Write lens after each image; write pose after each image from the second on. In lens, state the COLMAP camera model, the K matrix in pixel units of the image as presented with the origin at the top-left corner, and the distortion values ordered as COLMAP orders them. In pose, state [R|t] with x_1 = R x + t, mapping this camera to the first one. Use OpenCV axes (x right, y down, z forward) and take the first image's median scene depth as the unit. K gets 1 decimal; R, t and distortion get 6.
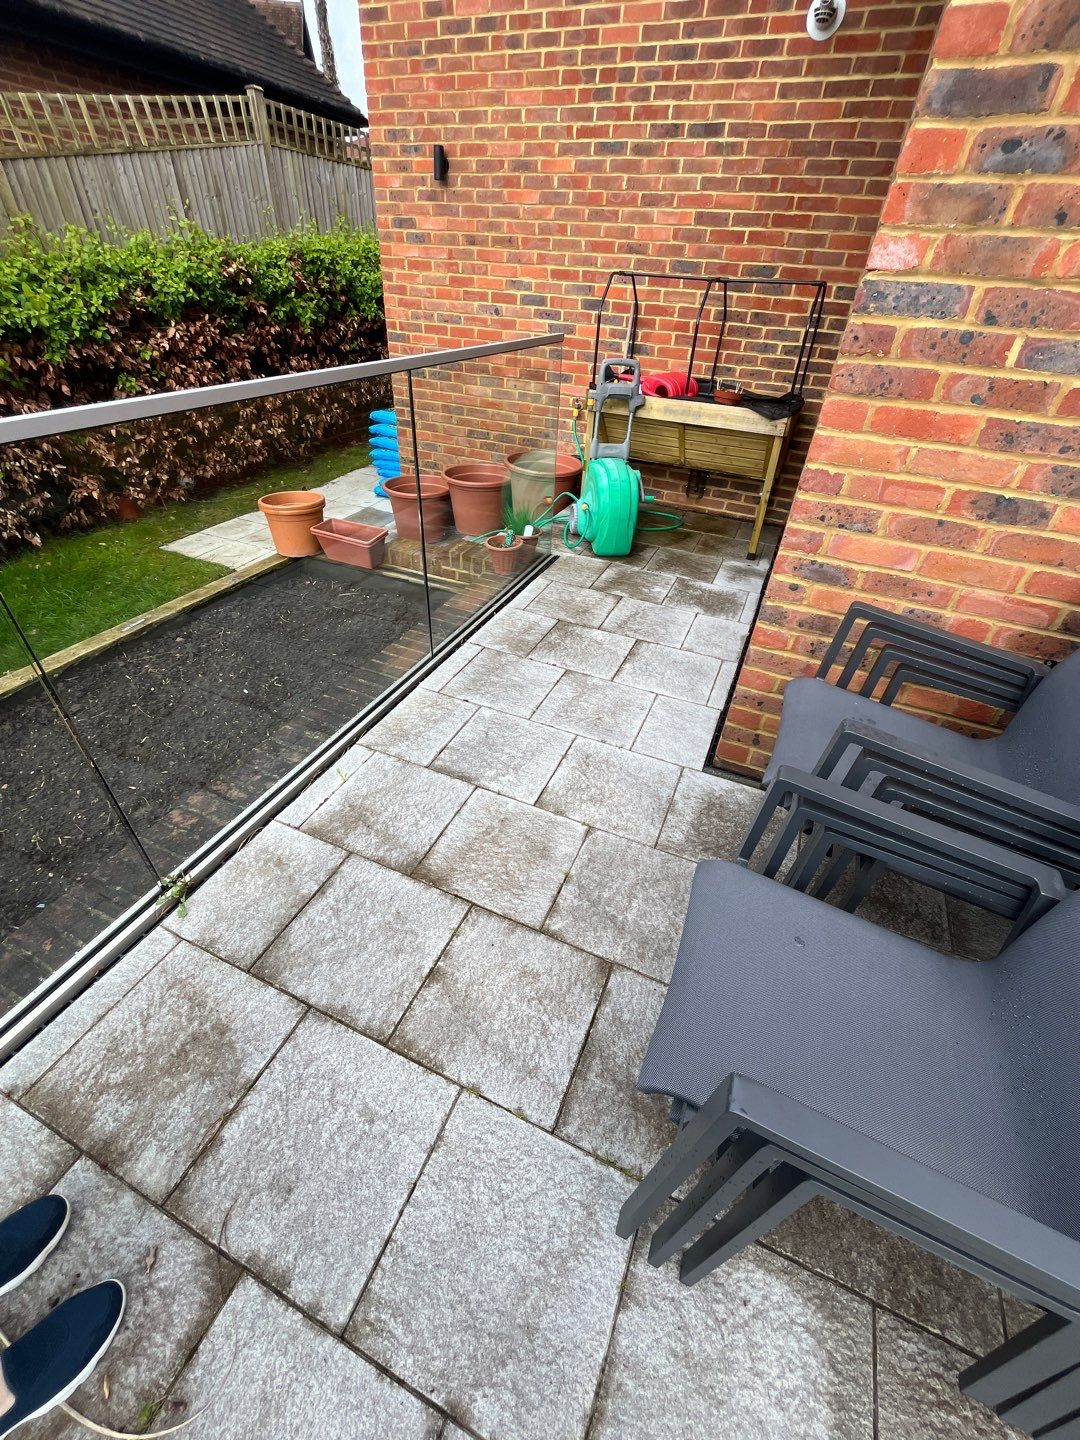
lens RADIAL K [[578.5, 0, 532.8], [0, 578.5, 728.0], [0, 0, 1]] dist [-0.014696, 0.001548]
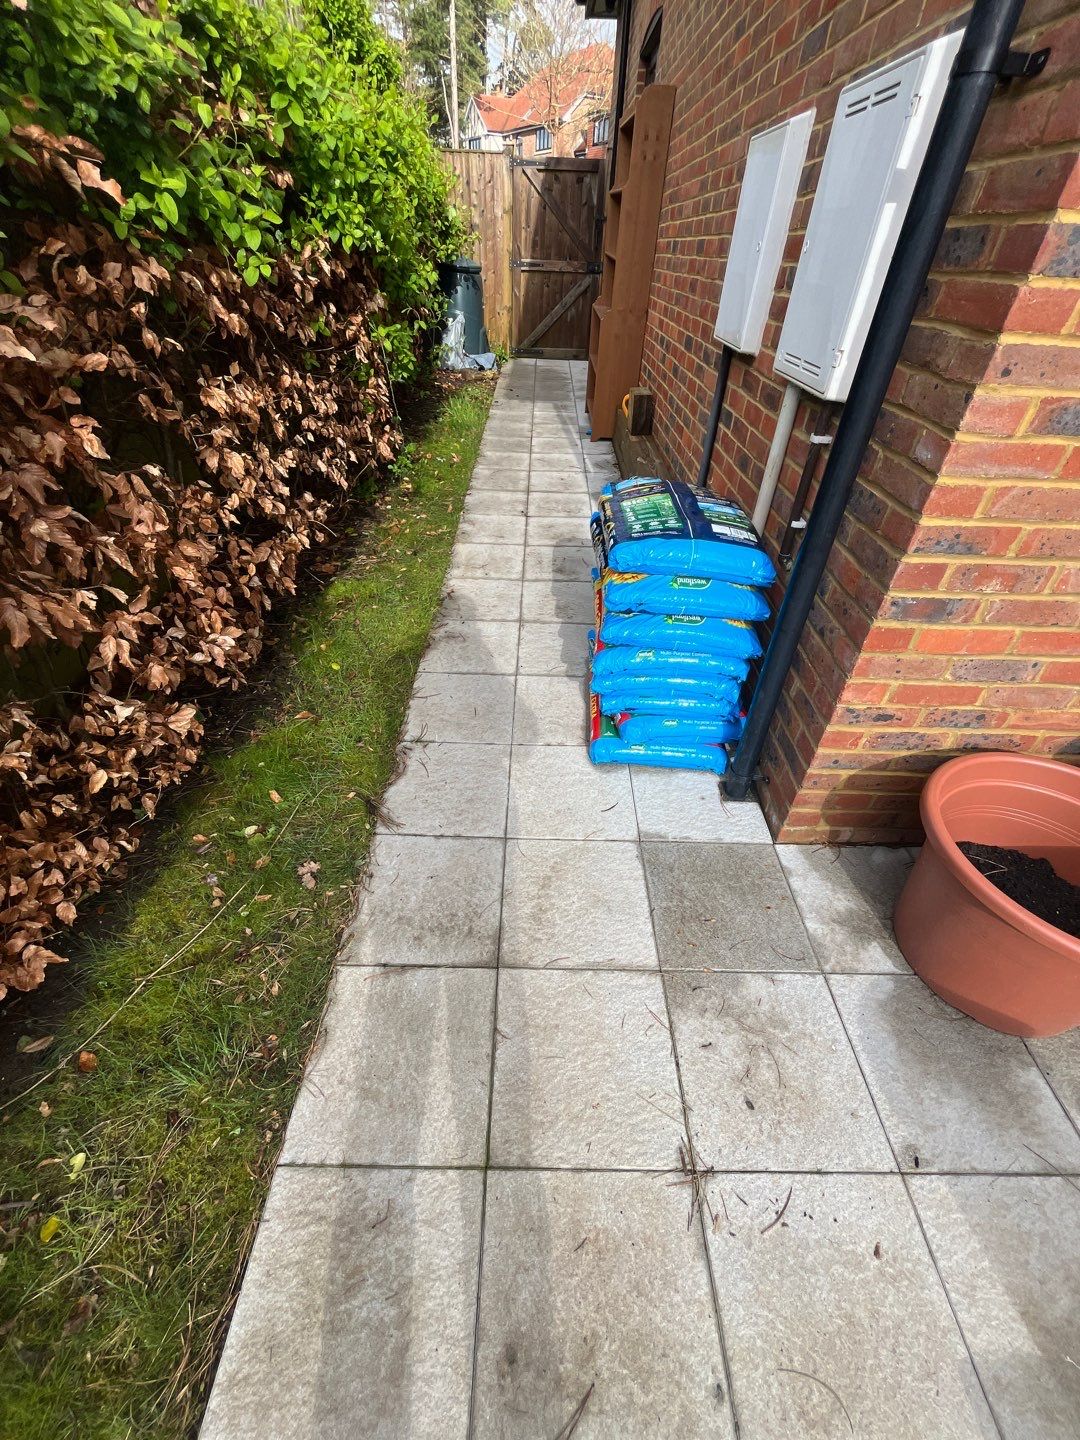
lens RADIAL K [[578.5, 0, 533.2], [0, 578.5, 708.9], [0, 0, 1]] dist [-0.014696, 0.001548]
pose [[0.916866, -0.270948, 0.293162, -0.422768], [0.264266, 0.962392, 0.062974, -0.492876], [-0.299200, 0.019734, 0.953986, 0.727691]]
